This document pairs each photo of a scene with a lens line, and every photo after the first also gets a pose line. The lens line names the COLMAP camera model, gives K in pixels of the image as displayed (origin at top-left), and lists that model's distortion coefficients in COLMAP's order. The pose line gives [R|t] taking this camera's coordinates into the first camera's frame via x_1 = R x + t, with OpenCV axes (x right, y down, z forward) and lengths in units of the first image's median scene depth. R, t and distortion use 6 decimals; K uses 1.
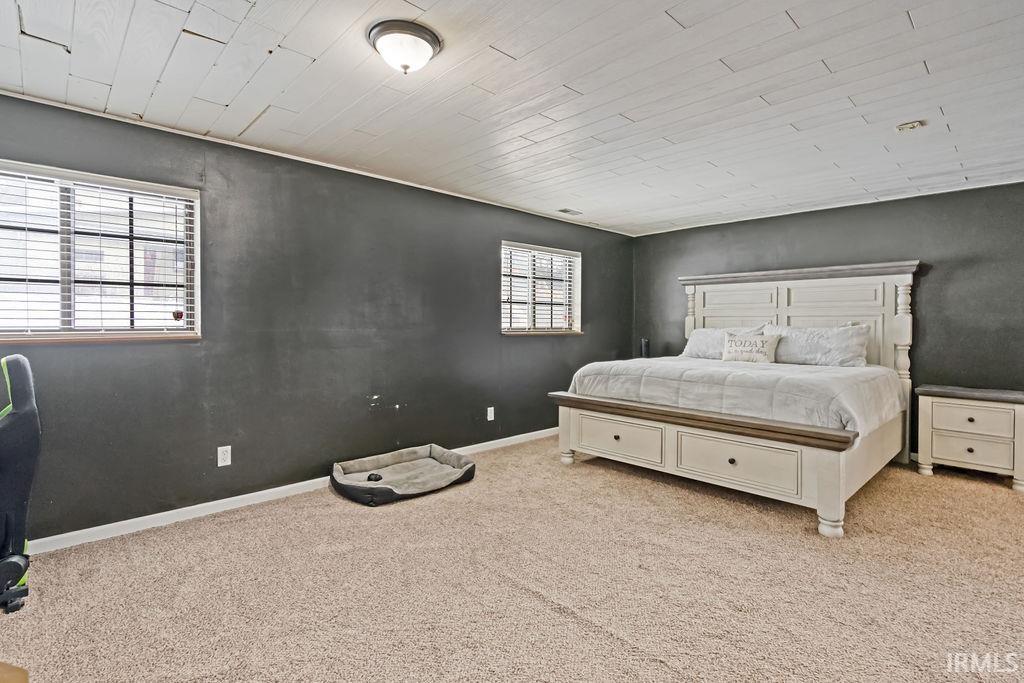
lens RADIAL K [[476.4, 0, 496.0], [0, 476.4, 328.6], [0, 0, 1]] dist [-0.001677, -0.000421]
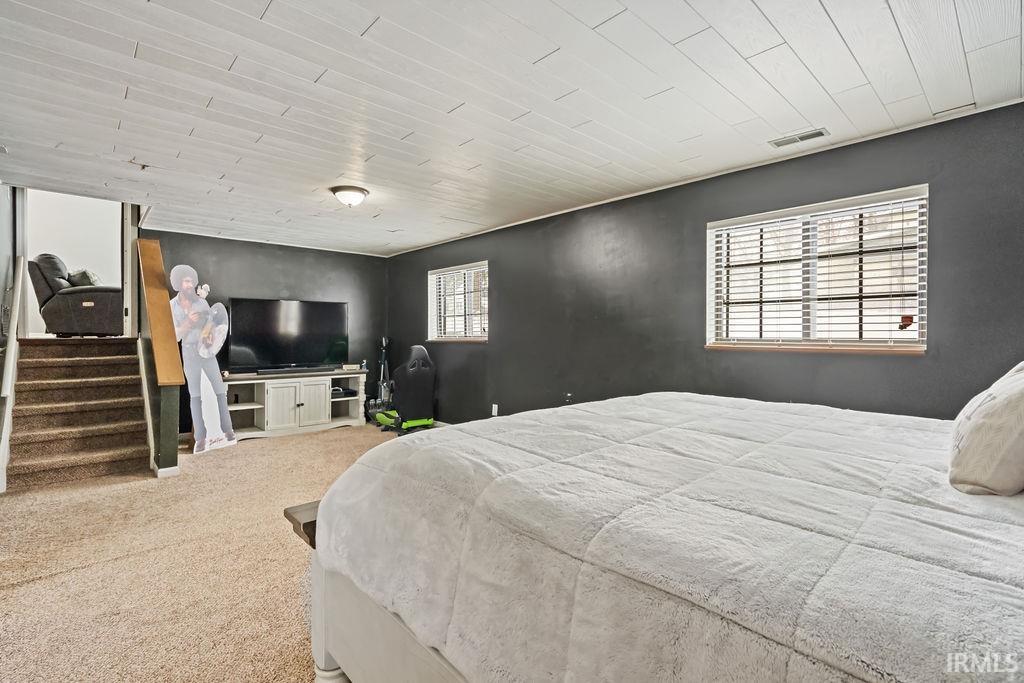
lens RADIAL K [[476.4, 0, 511.5], [0, 476.4, 337.2], [0, 0, 1]] dist [-0.001677, -0.000421]
pose [[0.001449, 0.003956, -0.999991, 0.291636], [-0.012684, 0.999912, 0.003937, -0.001075], [0.999918, 0.012679, 0.001499, 0.261886]]
